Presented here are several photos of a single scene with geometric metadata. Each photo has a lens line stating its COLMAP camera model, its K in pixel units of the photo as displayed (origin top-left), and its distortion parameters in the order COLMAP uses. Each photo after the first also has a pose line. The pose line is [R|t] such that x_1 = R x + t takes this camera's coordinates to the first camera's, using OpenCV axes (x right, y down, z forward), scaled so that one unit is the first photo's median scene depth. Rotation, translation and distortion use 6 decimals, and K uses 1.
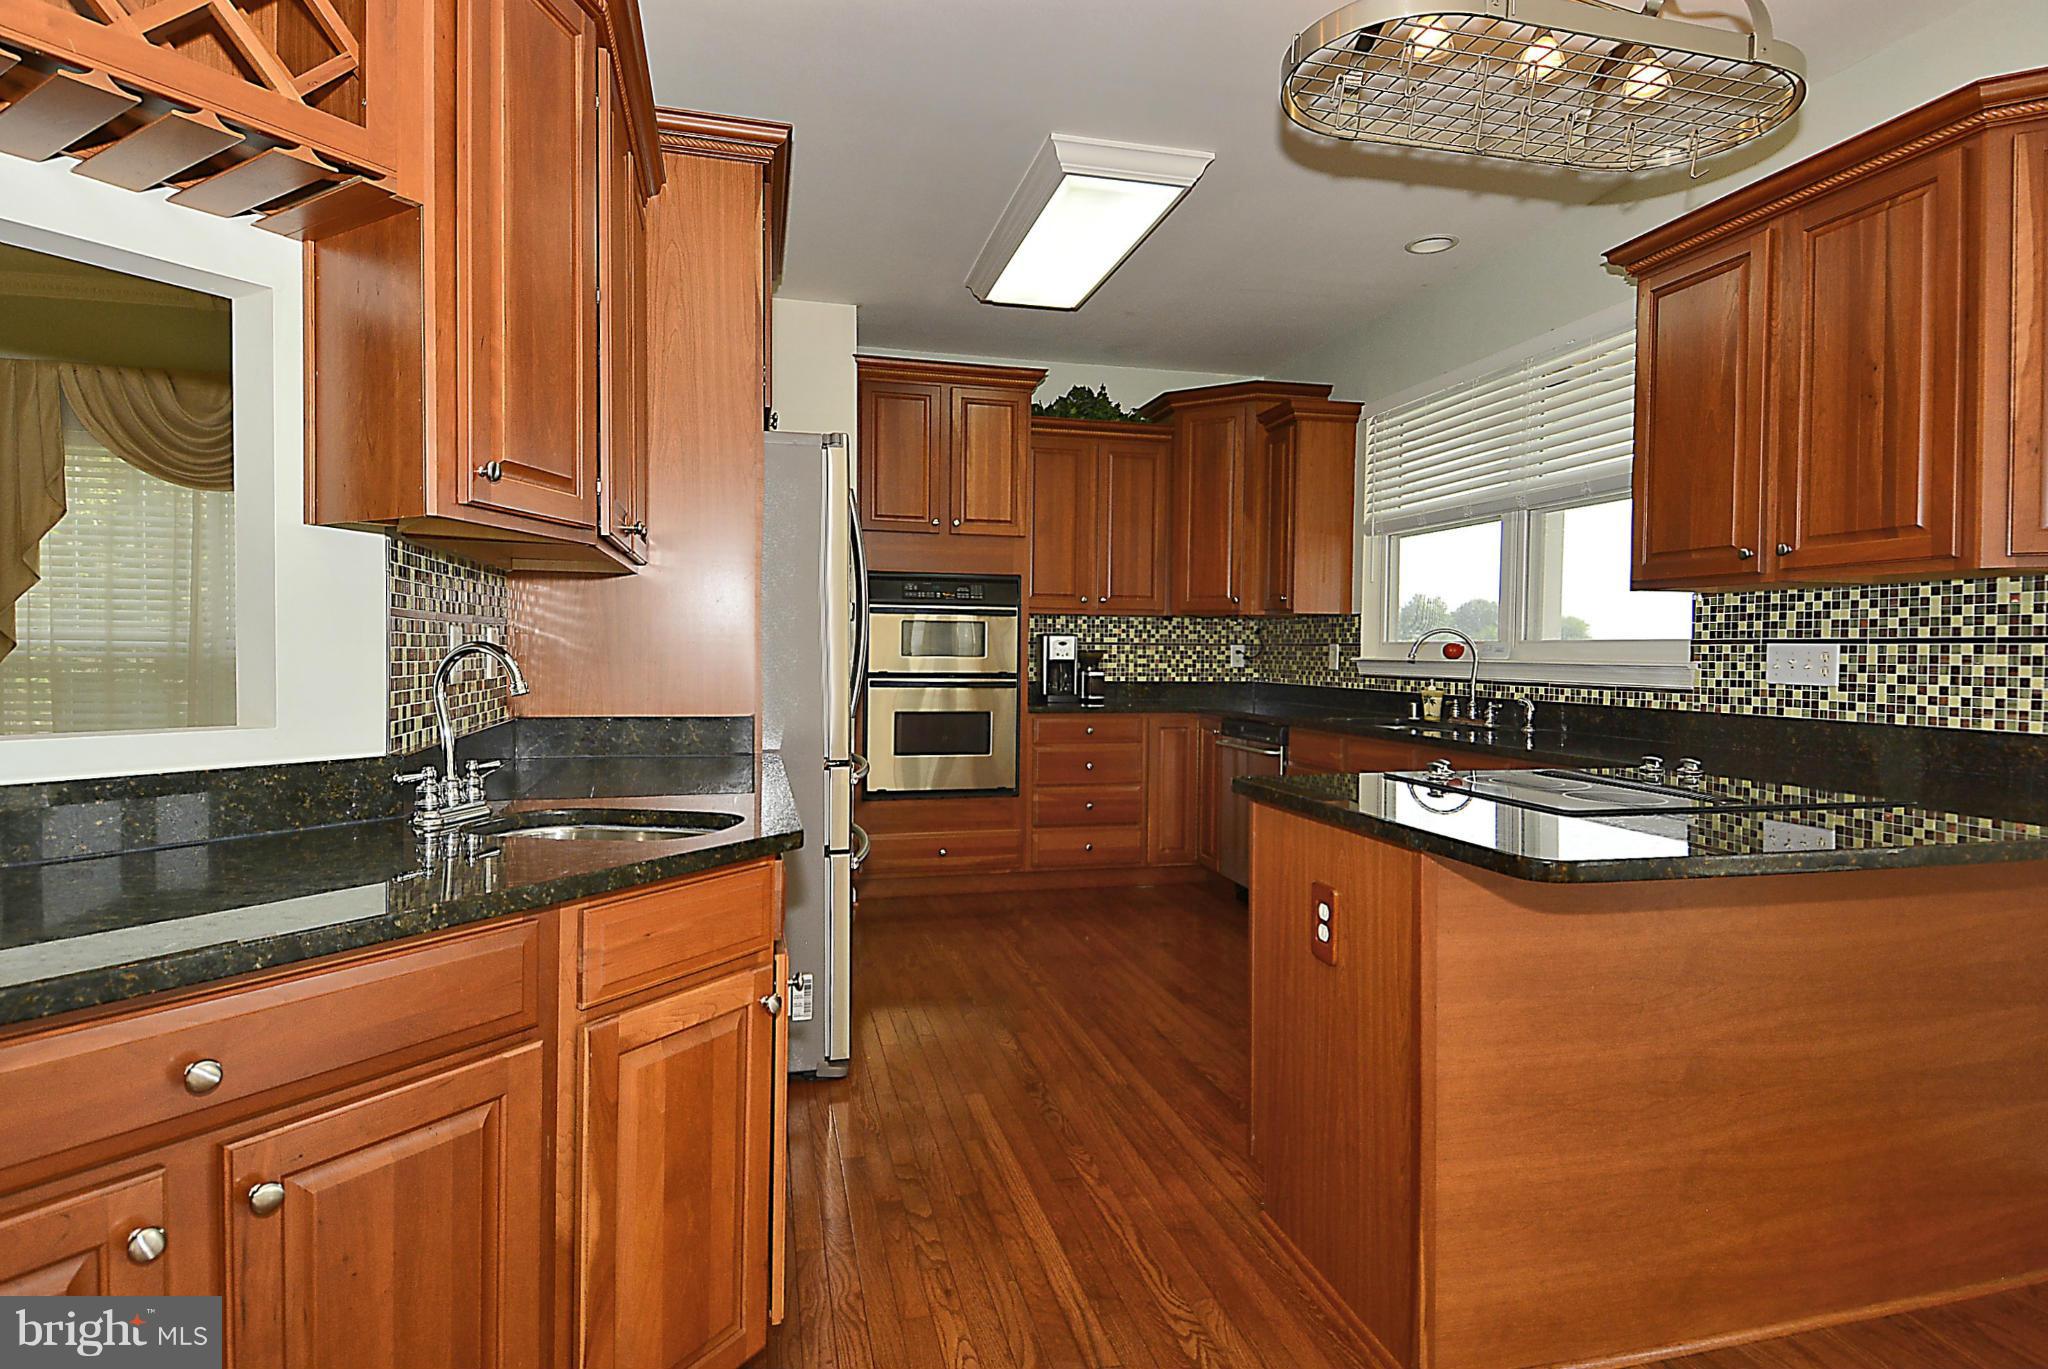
lens RADIAL K [[1070.1, 0, 1022.4], [0, 1070.1, 705.0], [0, 0, 1]] dist [0.026004, -0.009541]
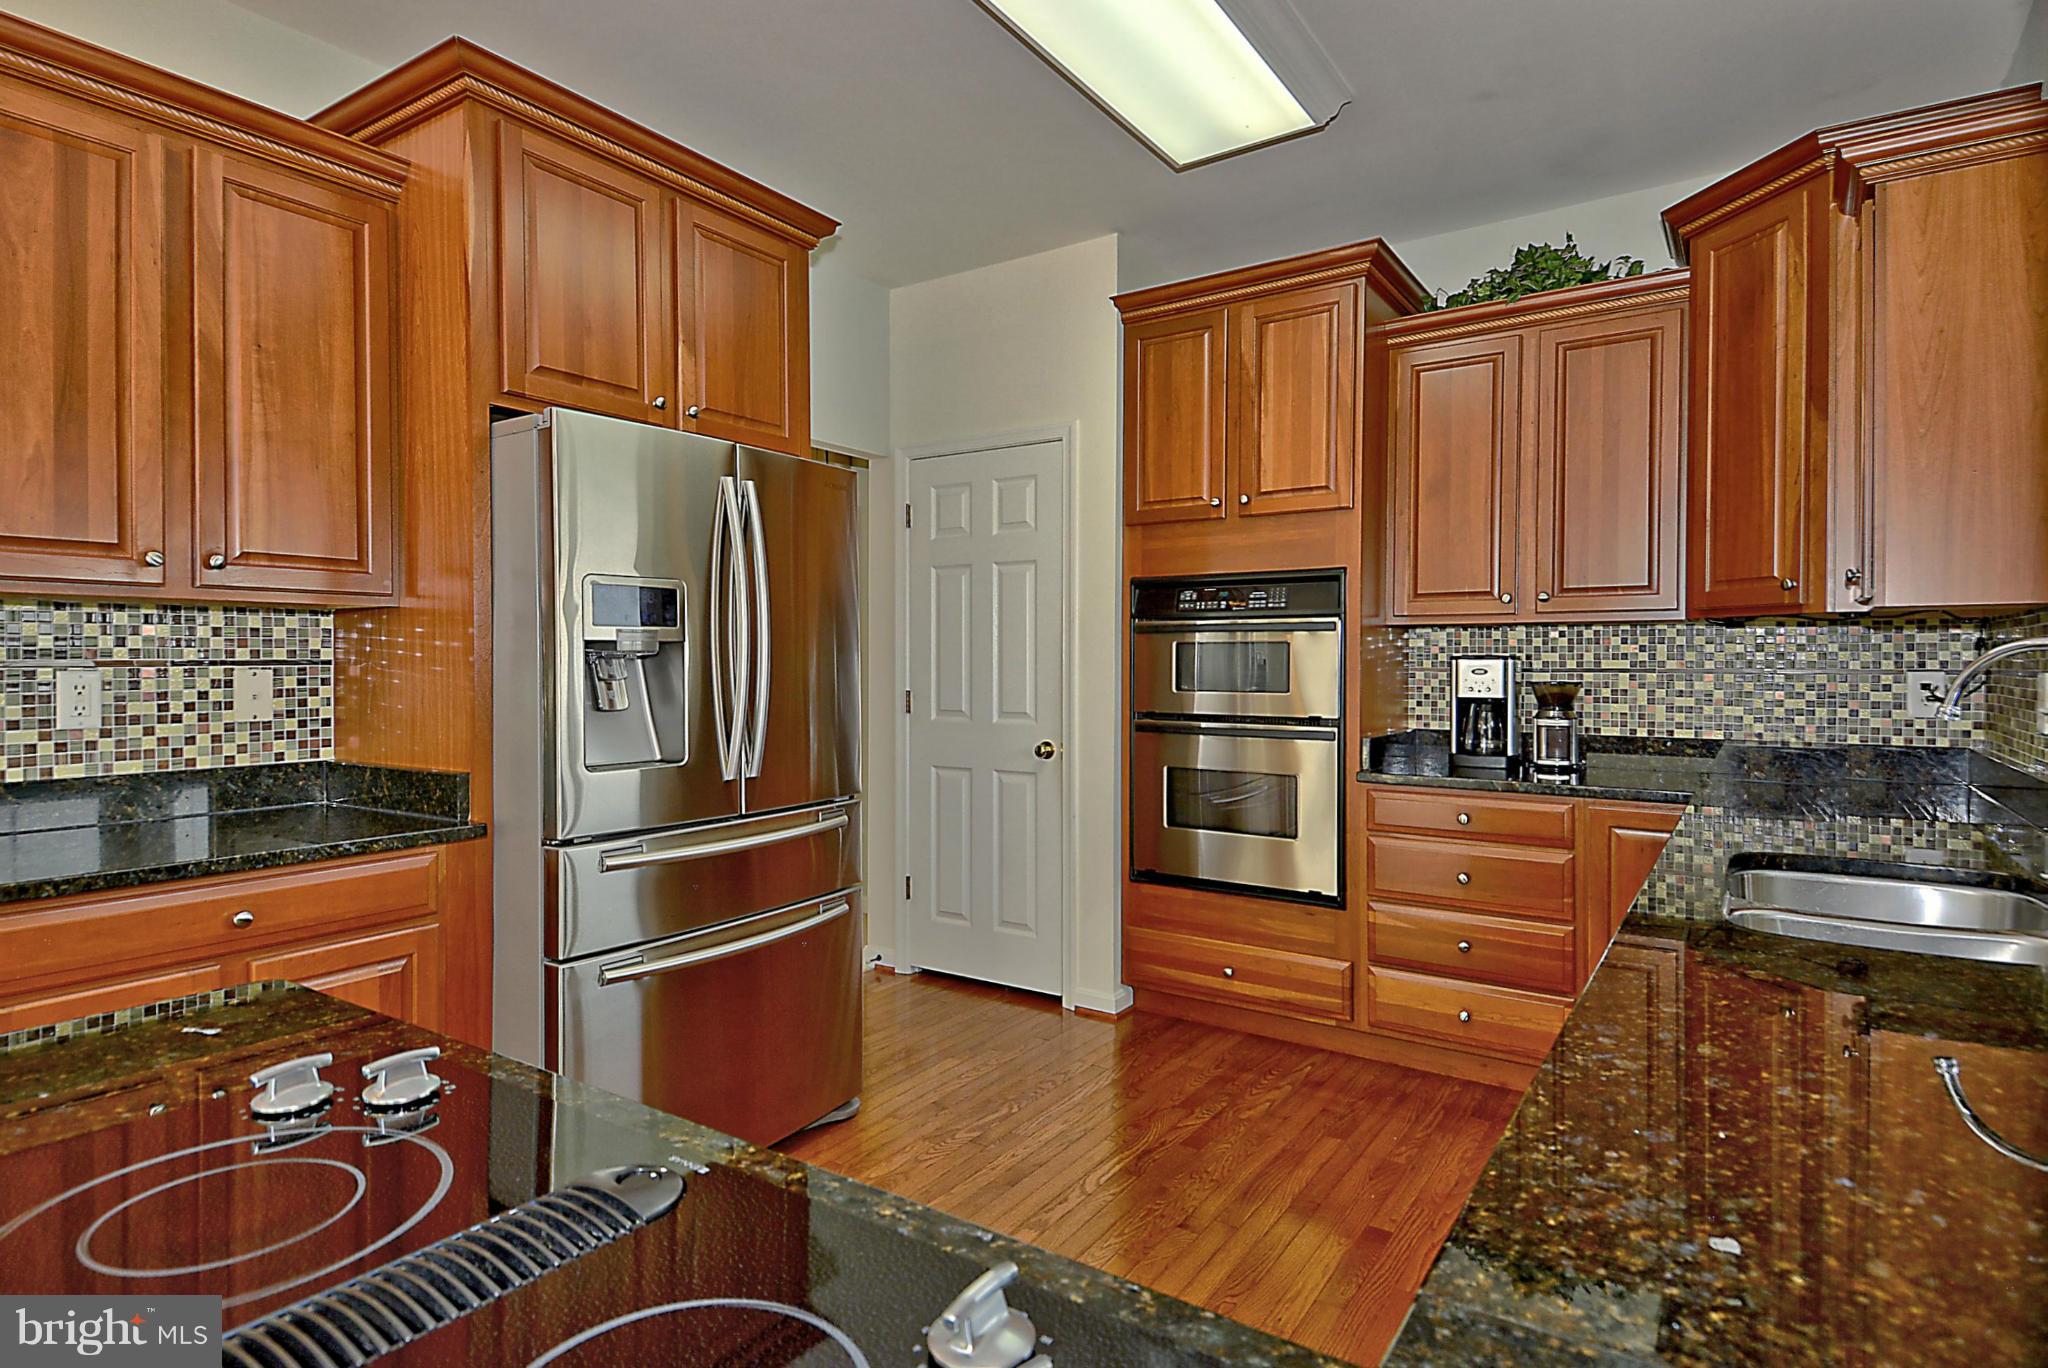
lens RADIAL K [[1070.1, 0, 1039.0], [0, 1070.1, 685.1], [0, 0, 1]] dist [0.026004, -0.009541]
pose [[0.670053, 0.005901, -0.742290, 0.349987], [-0.033612, 0.999184, -0.022397, -0.029266], [0.741552, 0.039957, 0.669704, 0.424735]]
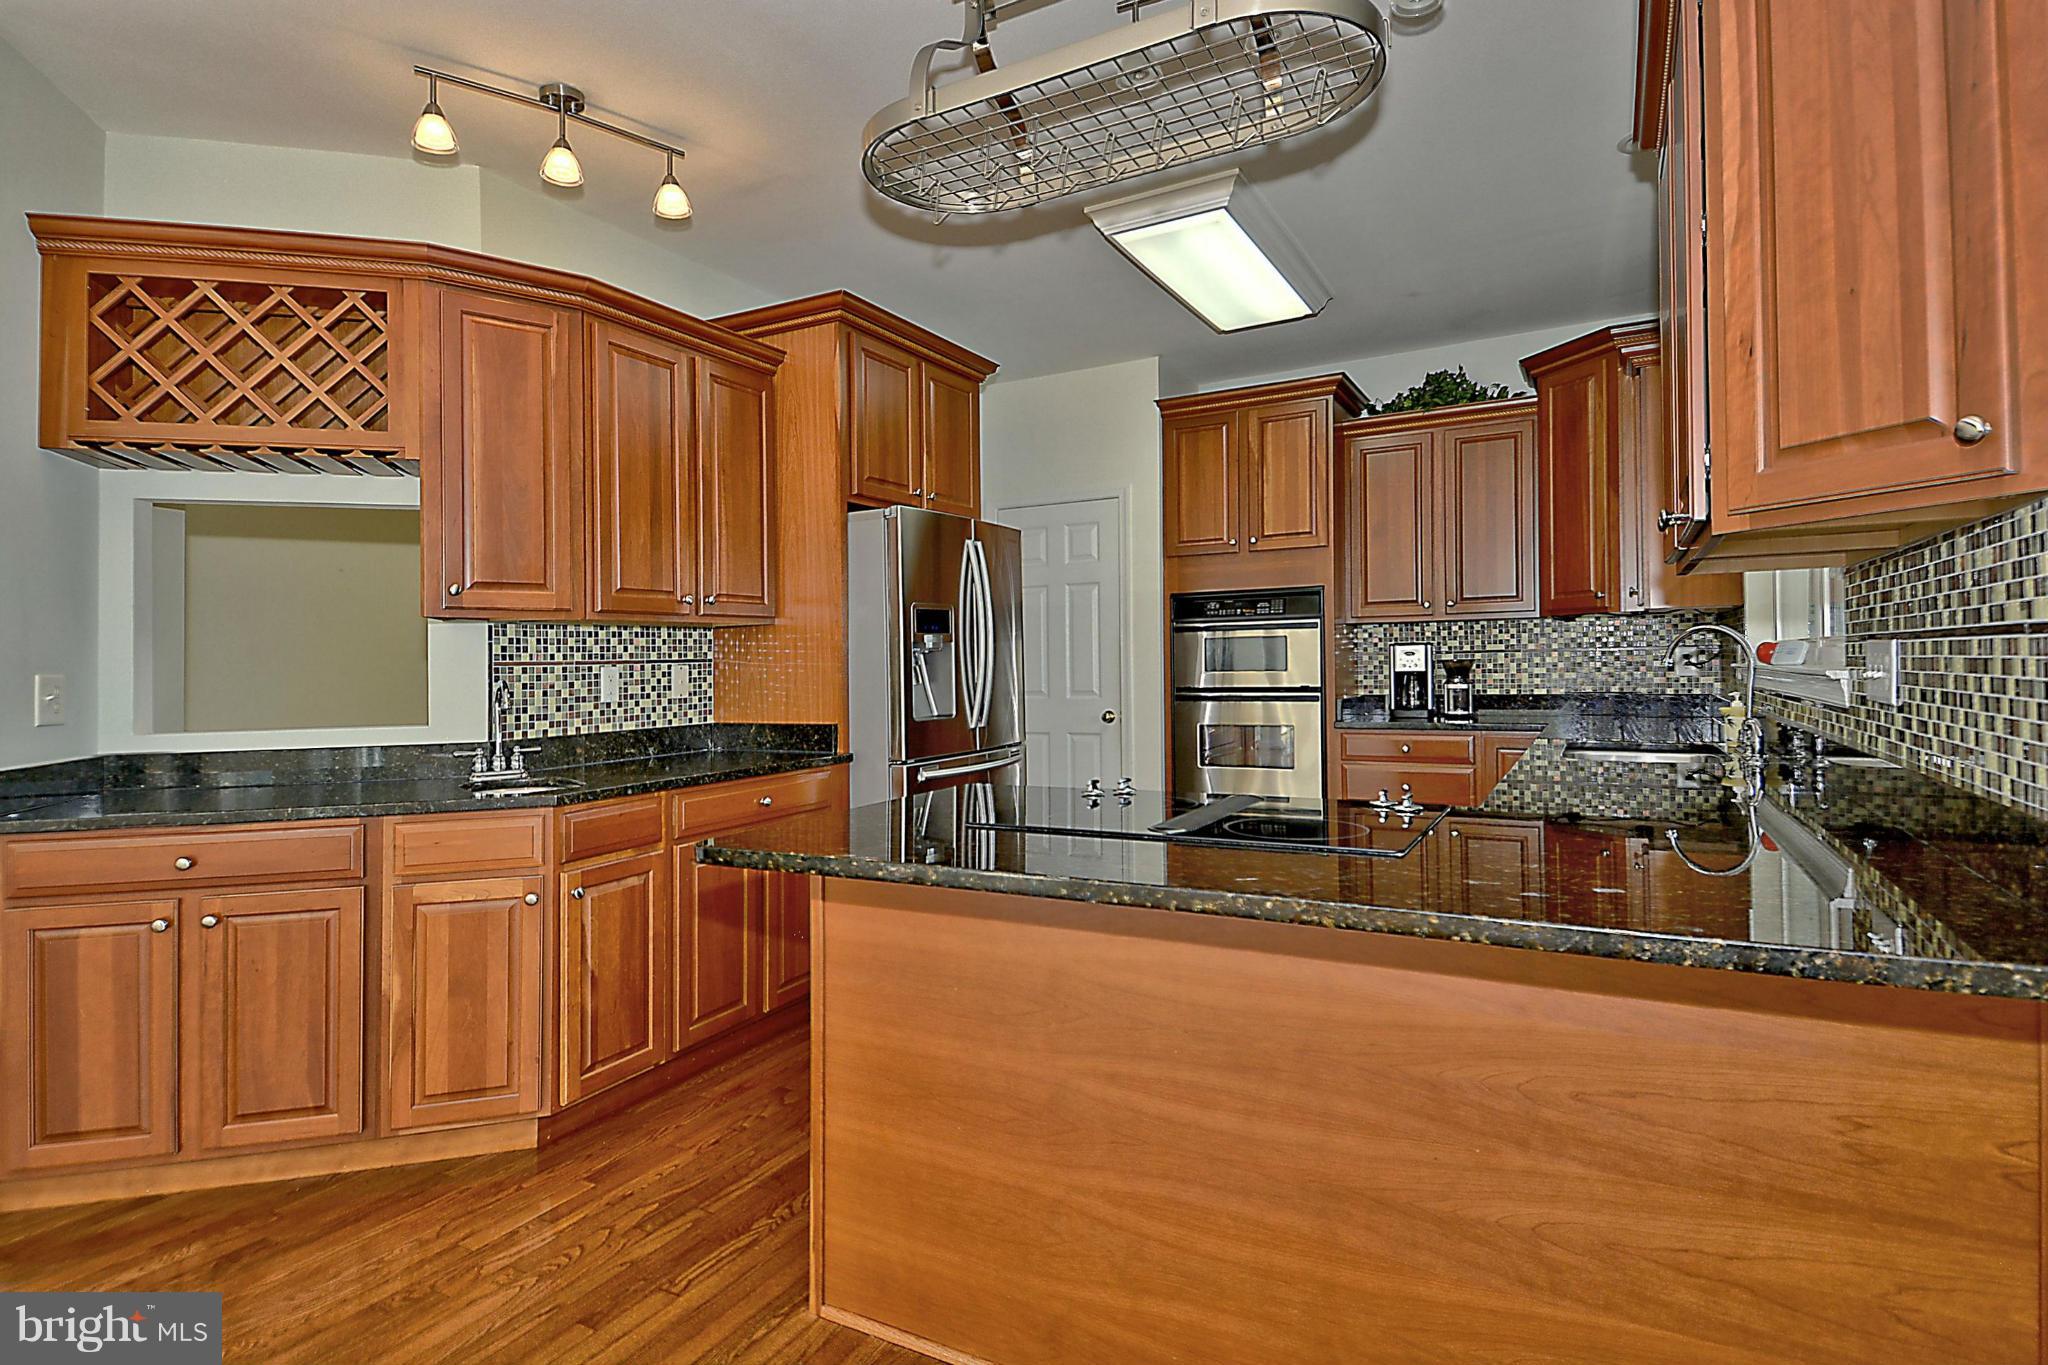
lens RADIAL K [[1070.1, 0, 1003.8], [0, 1070.1, 685.7], [0, 0, 1]] dist [0.026004, -0.009541]
pose [[0.729050, -0.010028, -0.684387, 0.446272], [-0.009194, 0.999659, -0.024441, -0.004217], [0.684398, 0.024111, 0.728709, 0.089735]]
